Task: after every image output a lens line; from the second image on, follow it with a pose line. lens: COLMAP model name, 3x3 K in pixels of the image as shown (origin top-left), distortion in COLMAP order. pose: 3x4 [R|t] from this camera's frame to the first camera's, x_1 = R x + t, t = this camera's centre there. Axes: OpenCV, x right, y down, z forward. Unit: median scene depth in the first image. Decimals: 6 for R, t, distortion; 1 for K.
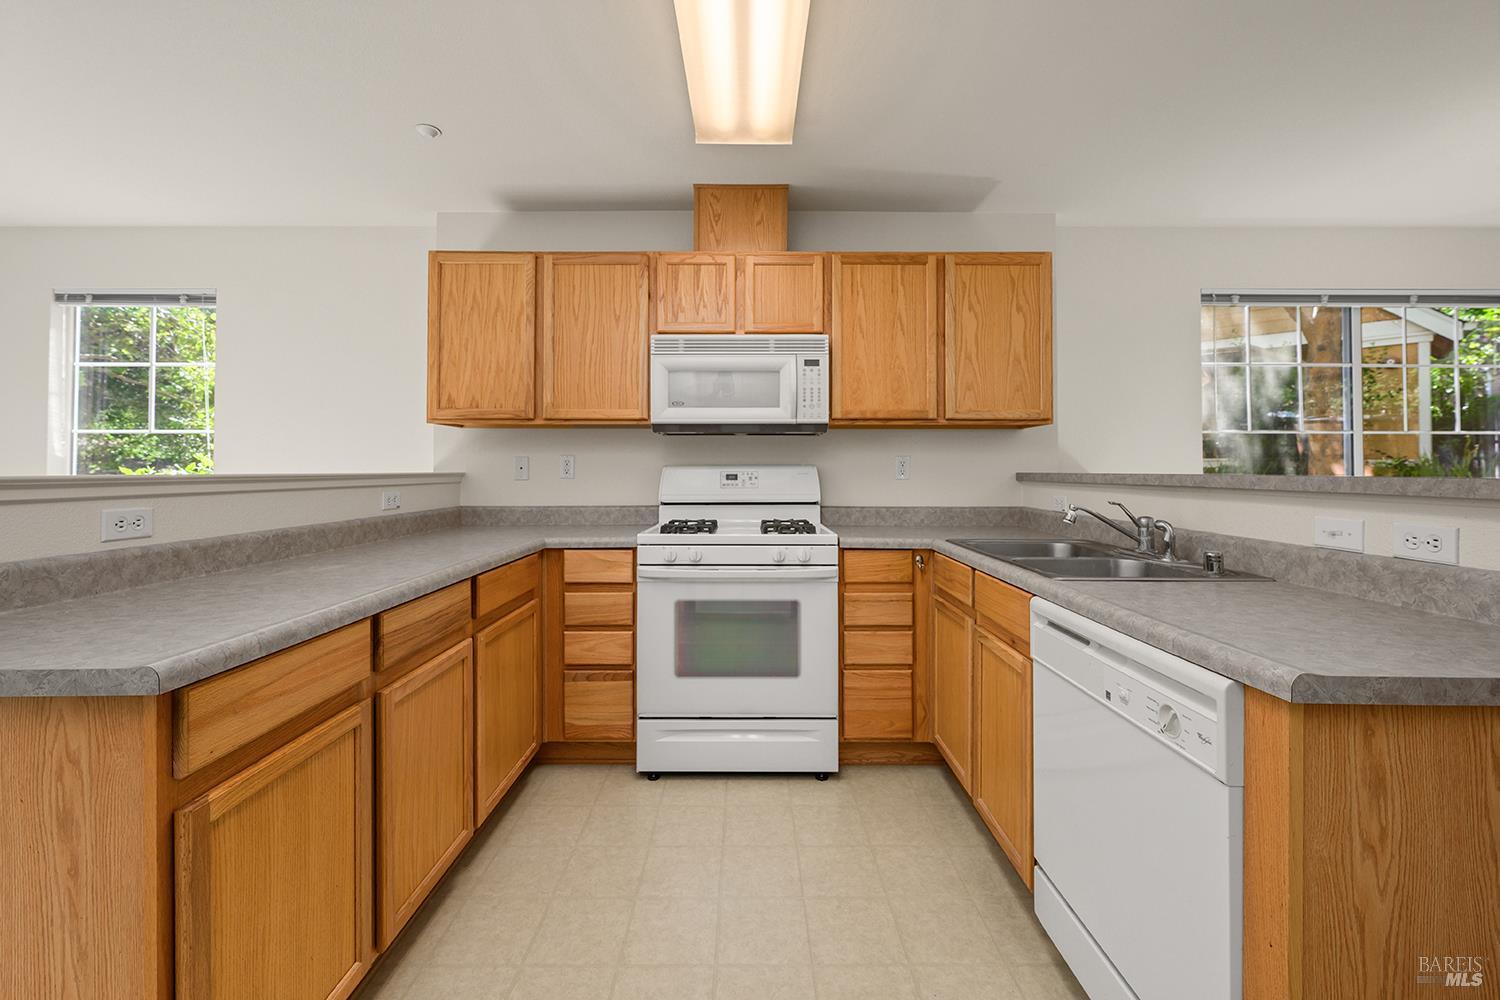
lens RADIAL K [[609.9, 0, 751.5], [0, 609.9, 464.7], [0, 0, 1]] dist [-0.004403, 0.000296]
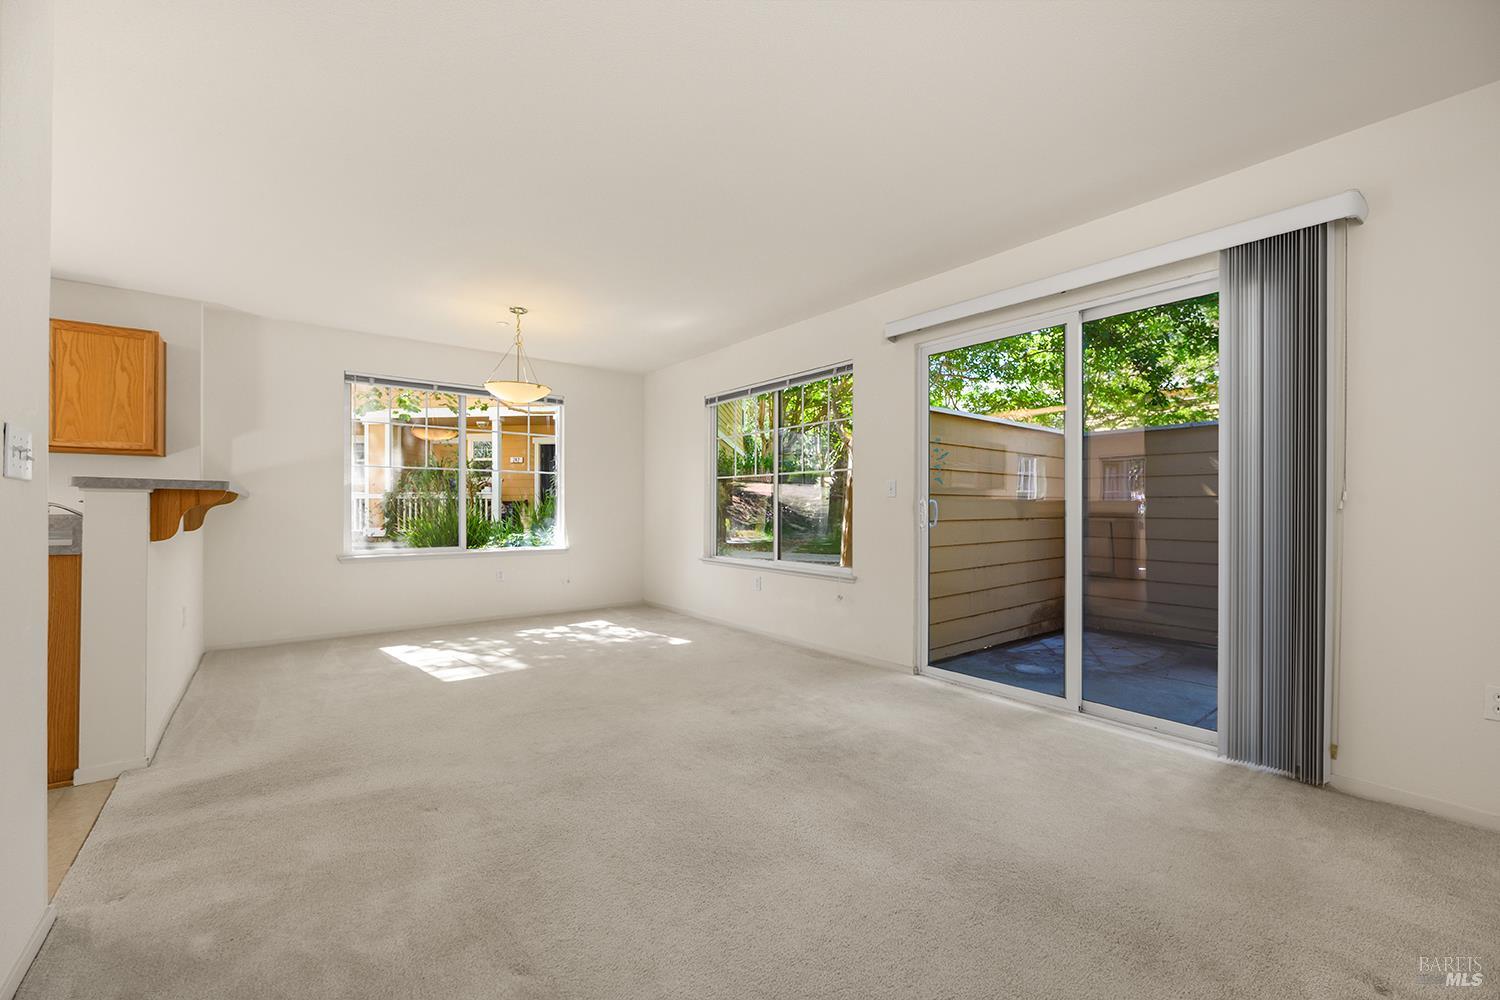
lens RADIAL K [[609.9, 0, 755.7], [0, 609.9, 506.4], [0, 0, 1]] dist [-0.004403, 0.000296]
pose [[0.780394, 0.000146, 0.625288, 0.697233], [-0.005185, 0.999967, 0.006237, 0.038413], [-0.625266, -0.008109, 0.780369, -0.965285]]
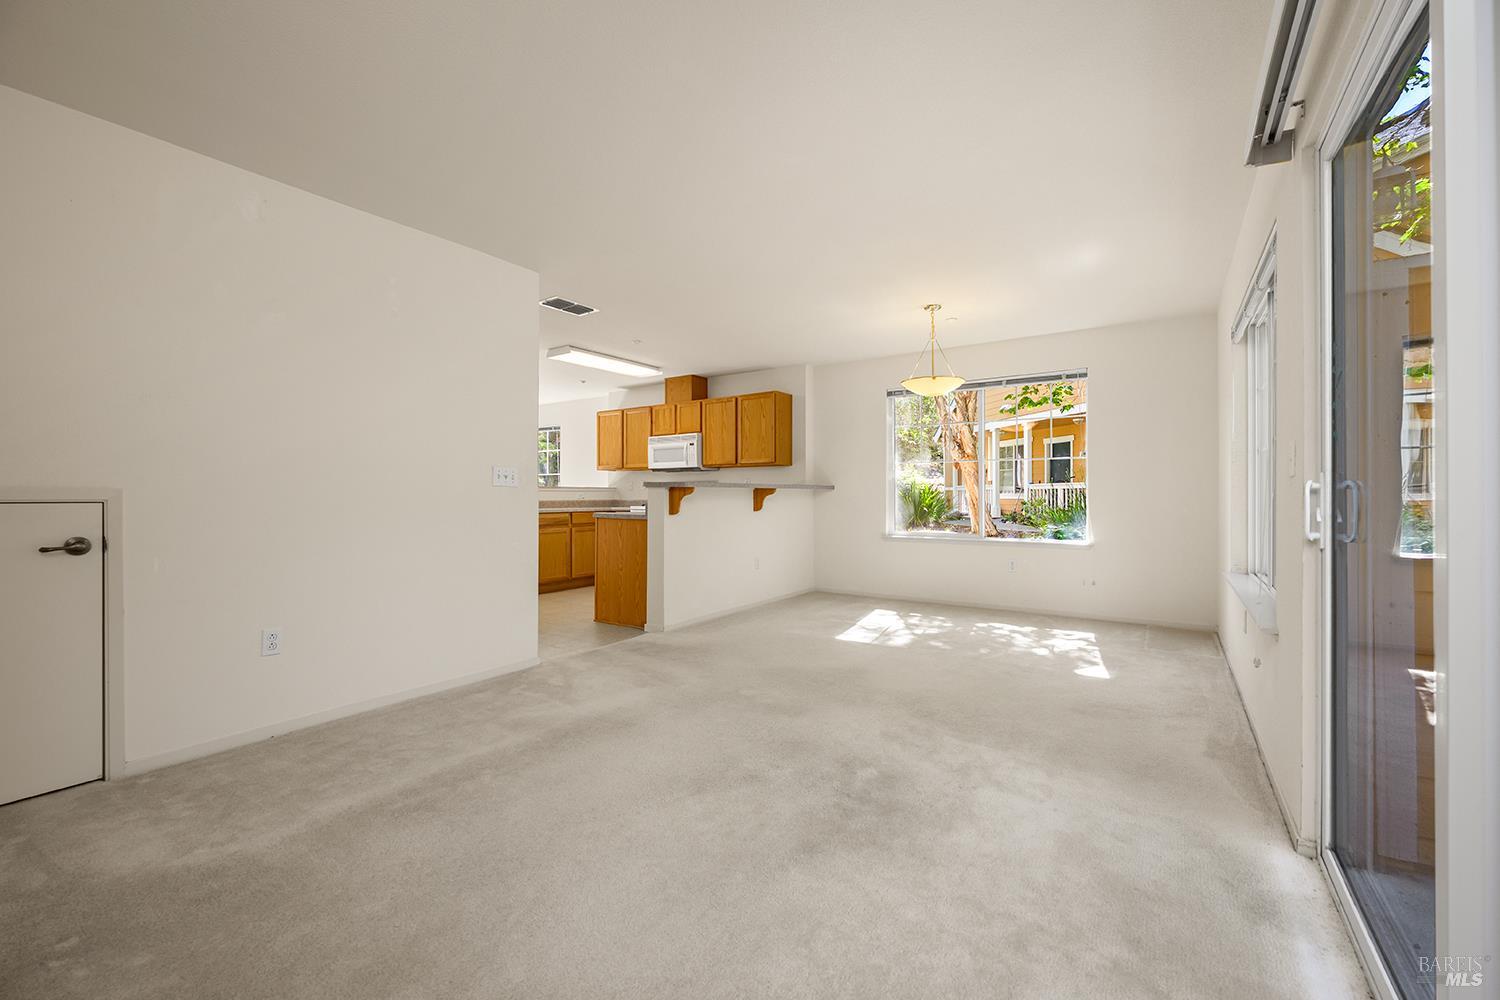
lens RADIAL K [[609.9, 0, 749.0], [0, 609.9, 497.0], [0, 0, 1]] dist [-0.004403, 0.000296]
pose [[0.814657, -0.001202, -0.579941, 1.773288], [0.005613, 0.999967, 0.005813, 0.043373], [0.579915, -0.007991, 0.814637, -0.973827]]
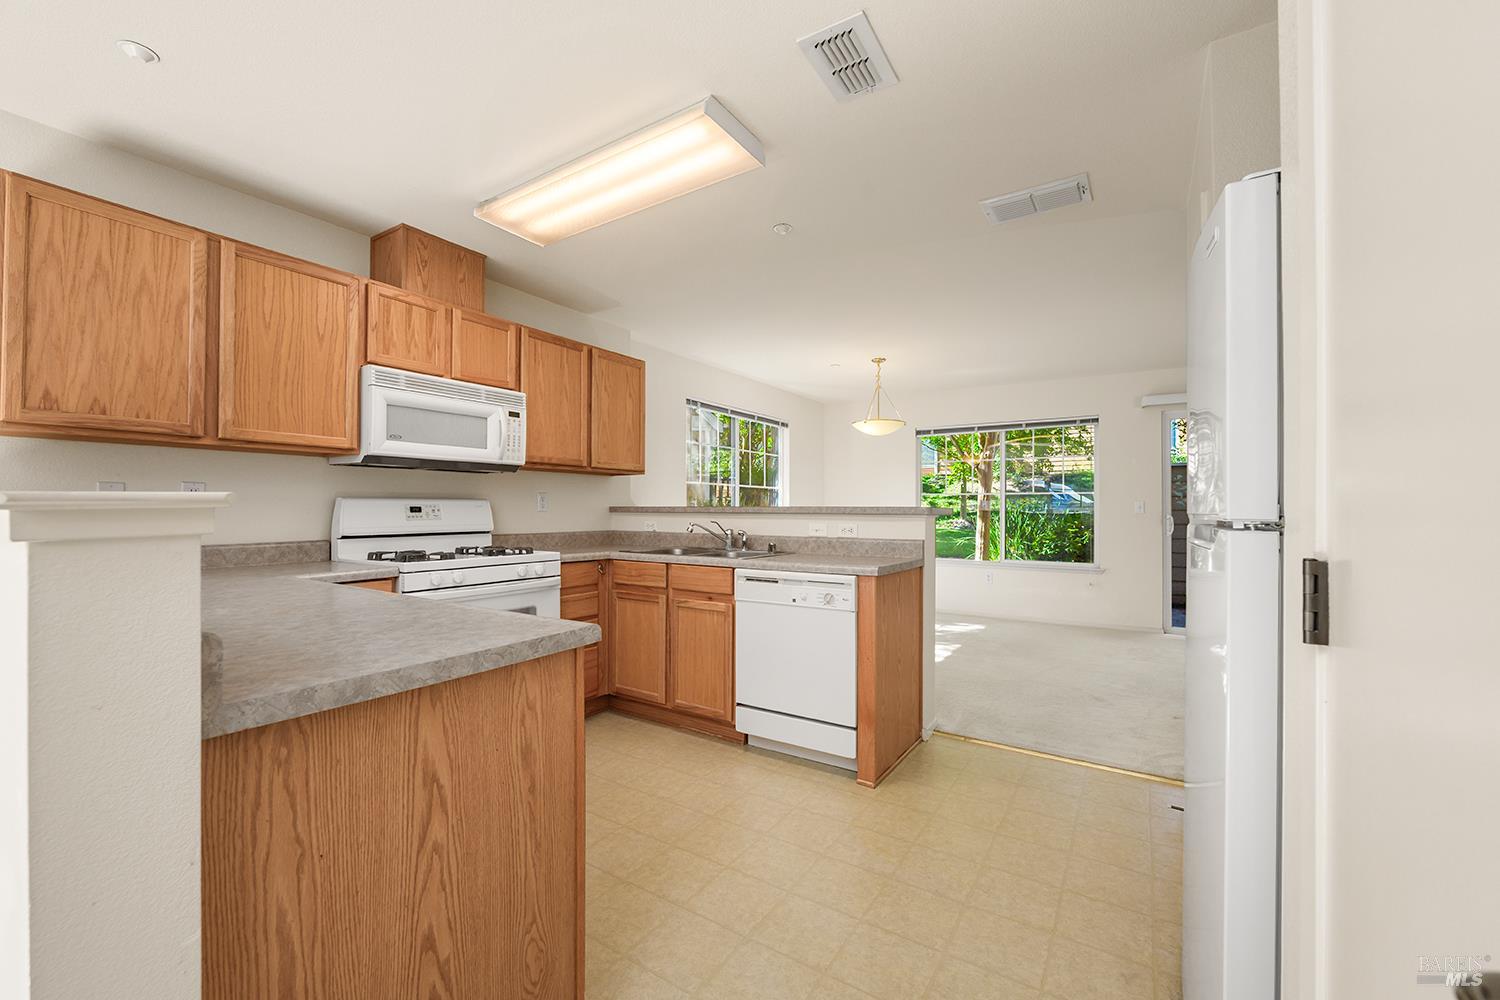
lens RADIAL K [[609.9, 0, 752.7], [0, 609.9, 502.5], [0, 0, 1]] dist [-0.004403, 0.000296]
pose [[0.540702, 0.009389, 0.841162, -0.642266], [-0.008617, 0.999947, -0.005623, 0.009772], [-0.841170, -0.004208, 0.540754, -0.050375]]
